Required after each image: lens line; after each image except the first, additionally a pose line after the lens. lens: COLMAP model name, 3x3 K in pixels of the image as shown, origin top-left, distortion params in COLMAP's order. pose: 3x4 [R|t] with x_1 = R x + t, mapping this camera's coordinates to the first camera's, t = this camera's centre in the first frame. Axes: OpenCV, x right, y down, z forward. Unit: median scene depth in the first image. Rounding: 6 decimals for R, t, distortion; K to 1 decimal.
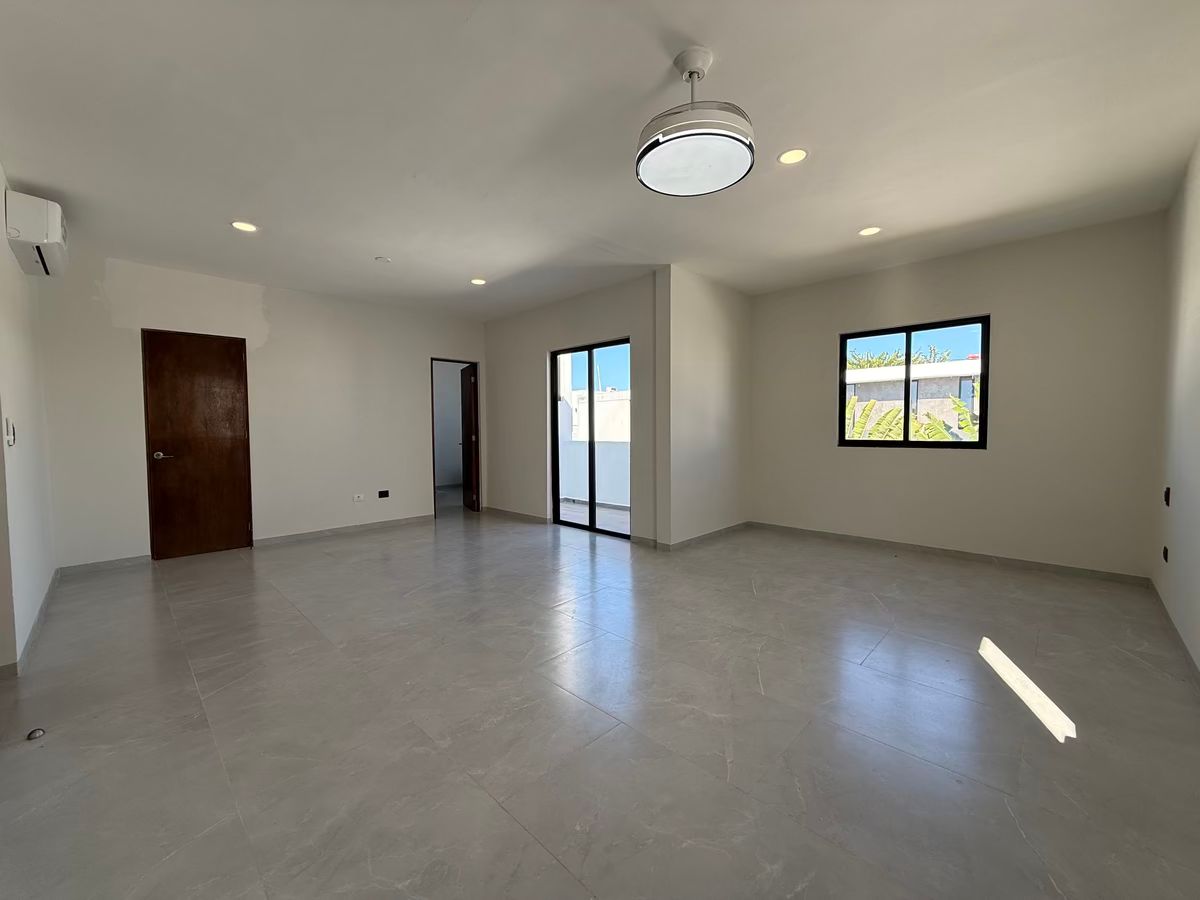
lens RADIAL K [[479.4, 0, 598.8], [0, 479.4, 444.7], [0, 0, 1]] dist [-0.002724, 0.000539]
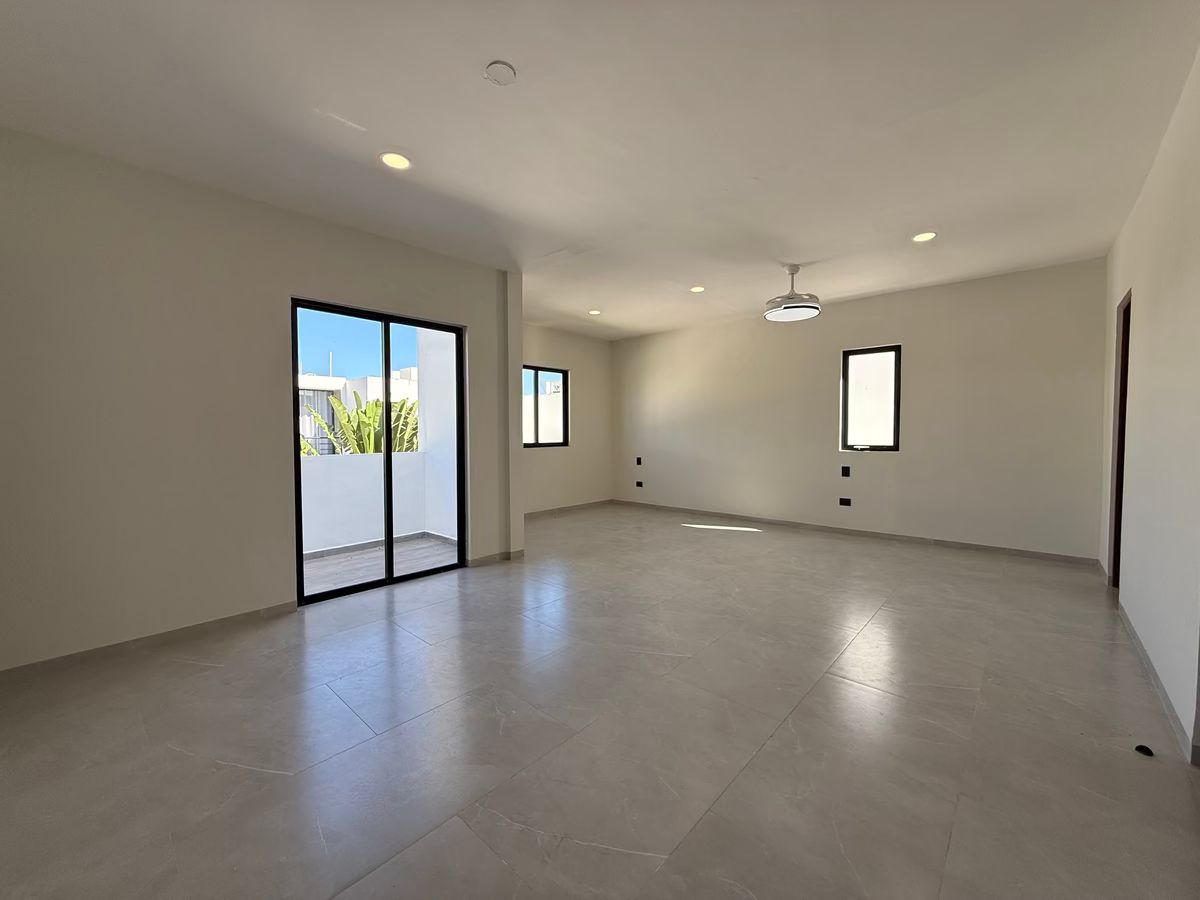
lens RADIAL K [[479.4, 0, 598.7], [0, 479.4, 453.3], [0, 0, 1]] dist [-0.002724, 0.000539]
pose [[-0.026451, -0.040740, 0.998820, -0.714004], [0.041156, 0.998278, 0.041808, -0.025592], [-0.998803, 0.042213, -0.024729, 0.713740]]
